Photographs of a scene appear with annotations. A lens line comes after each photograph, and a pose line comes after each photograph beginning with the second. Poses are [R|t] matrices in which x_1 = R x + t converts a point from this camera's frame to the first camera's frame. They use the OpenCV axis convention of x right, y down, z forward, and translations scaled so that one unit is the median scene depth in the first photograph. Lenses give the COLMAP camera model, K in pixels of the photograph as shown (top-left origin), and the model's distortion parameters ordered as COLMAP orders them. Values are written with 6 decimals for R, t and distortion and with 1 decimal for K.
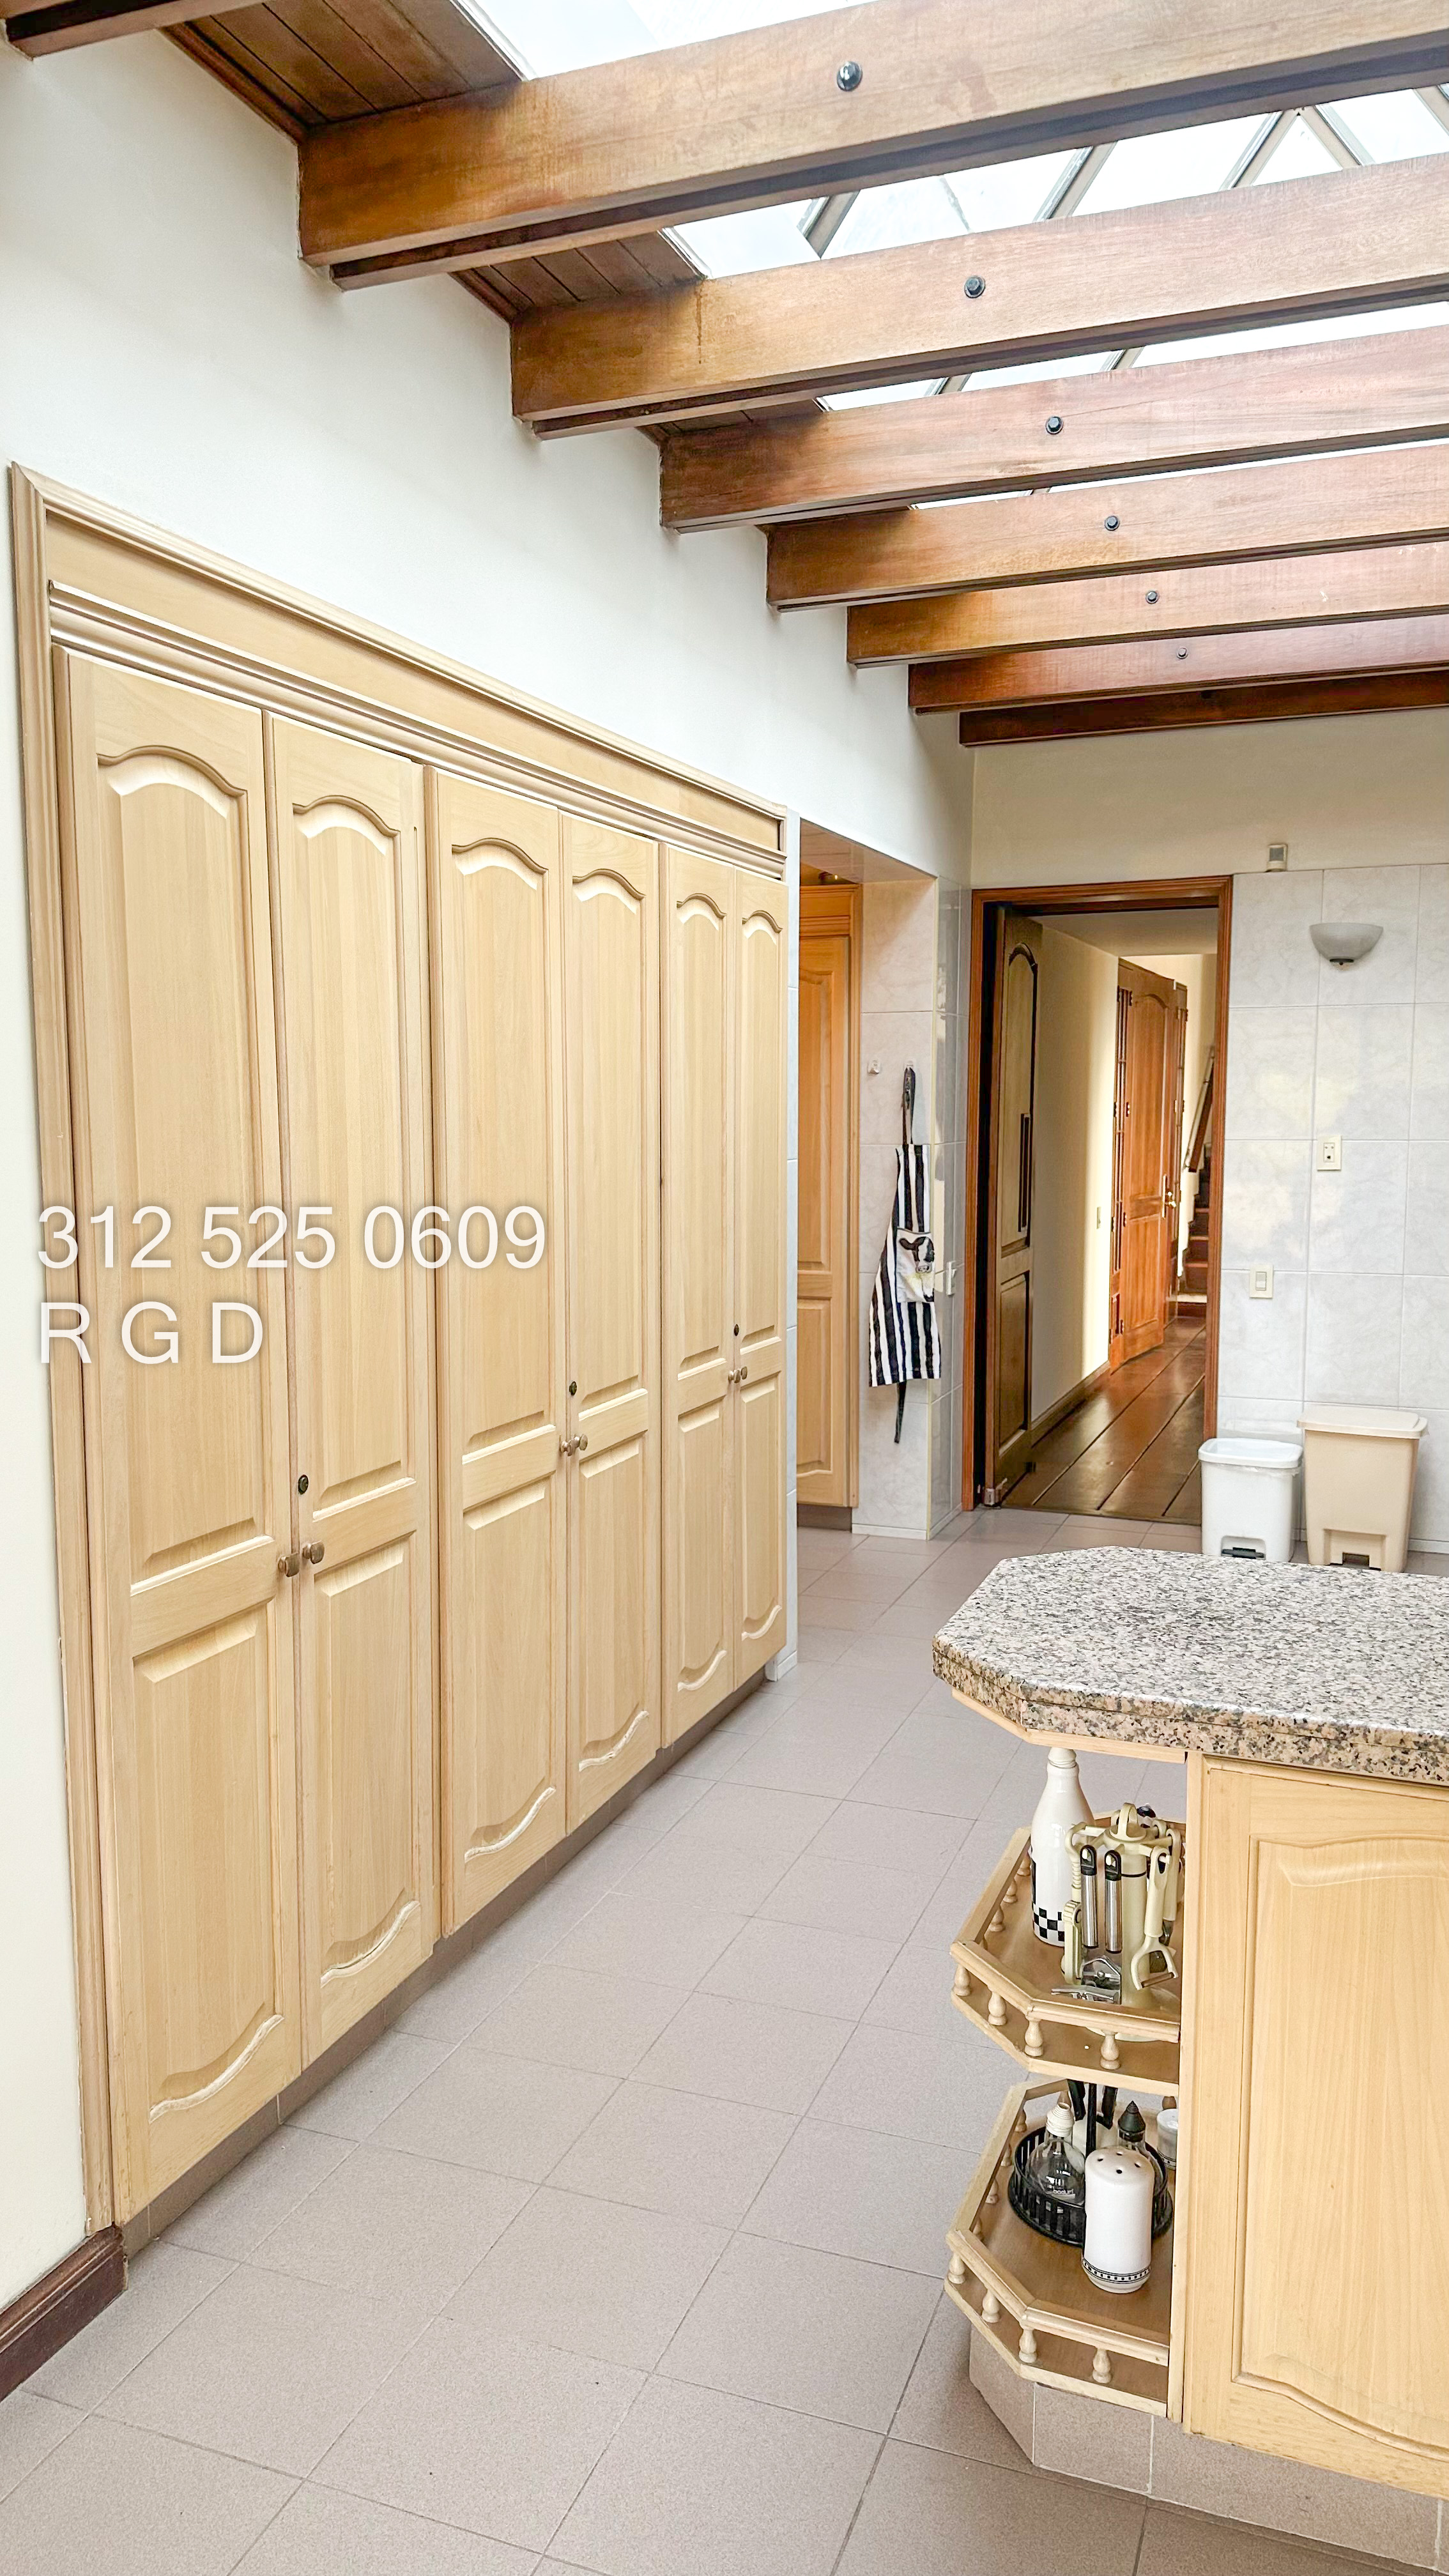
lens RADIAL K [[1715.9, 0, 724.0], [0, 1715.9, 1227.6], [0, 0, 1]] dist [-0.006477, -0.044322]
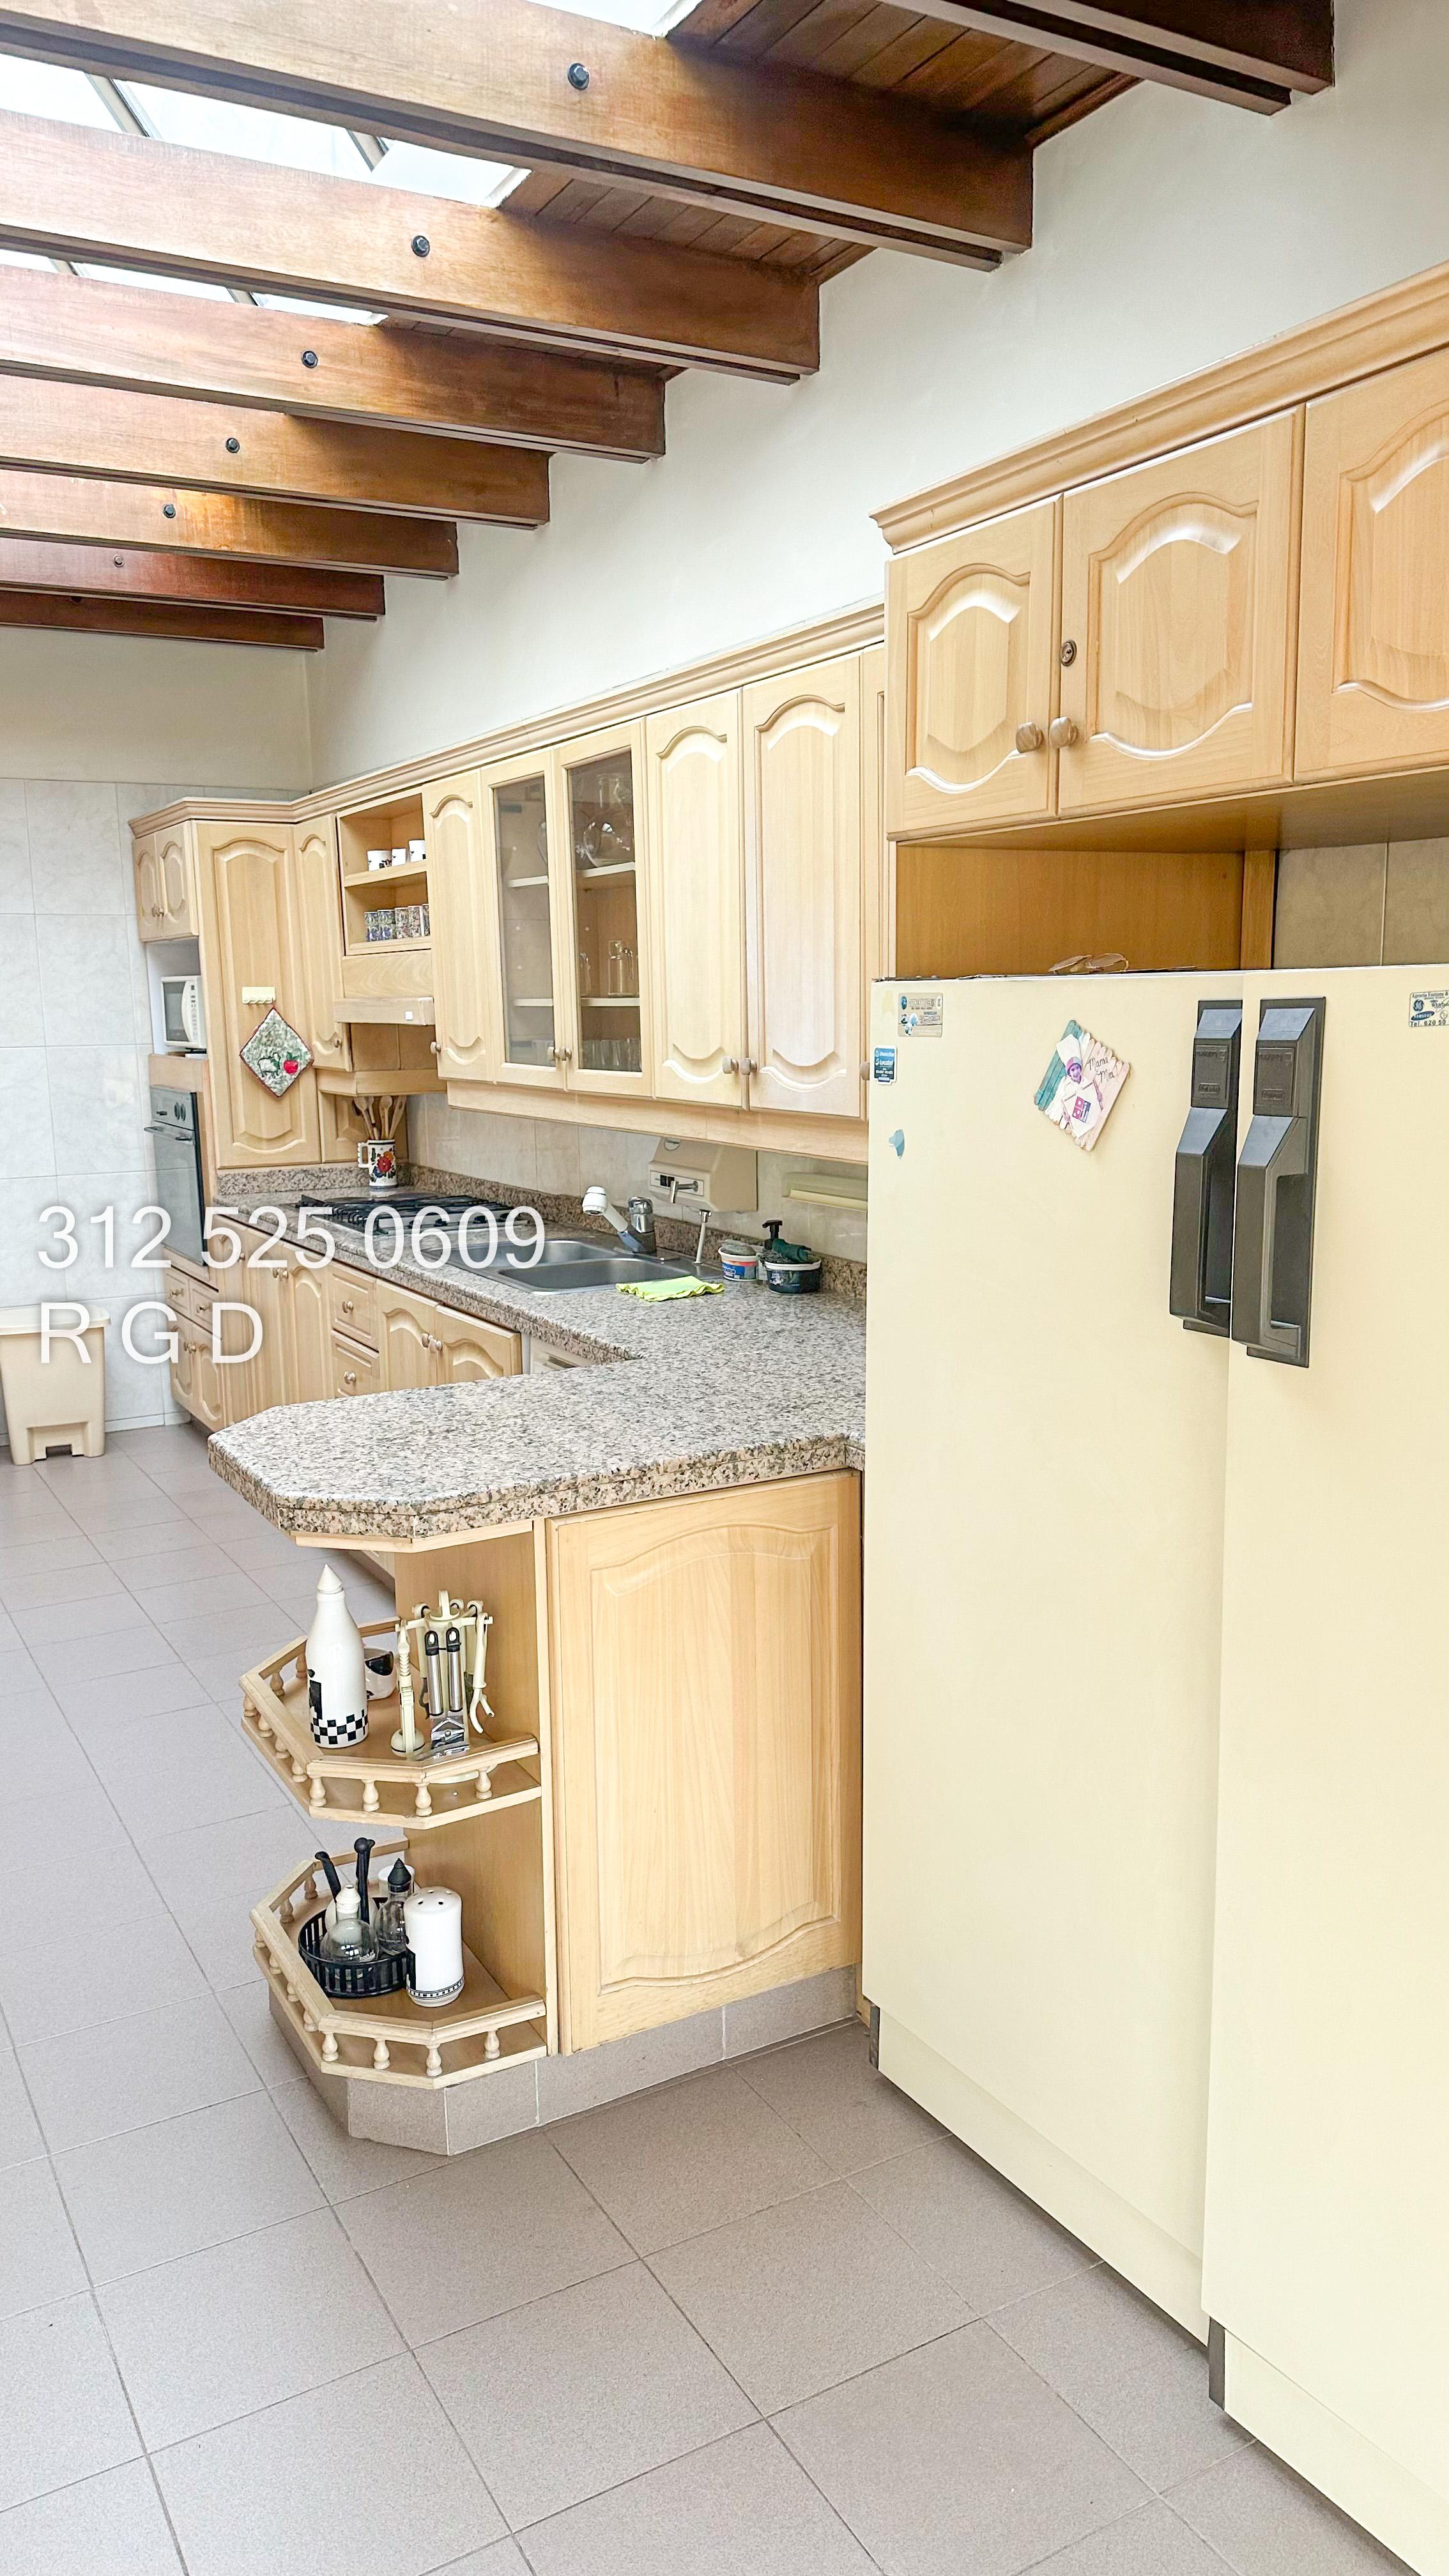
lens RADIAL K [[1715.9, 0, 724.0], [0, 1715.9, 1227.6], [0, 0, 1]] dist [-0.006477, -0.044322]
pose [[0.619844, -0.112087, 0.776679, -0.560019], [0.072602, 0.993692, 0.085465, -0.003974], [-0.781360, 0.003413, 0.624072, 0.100235]]
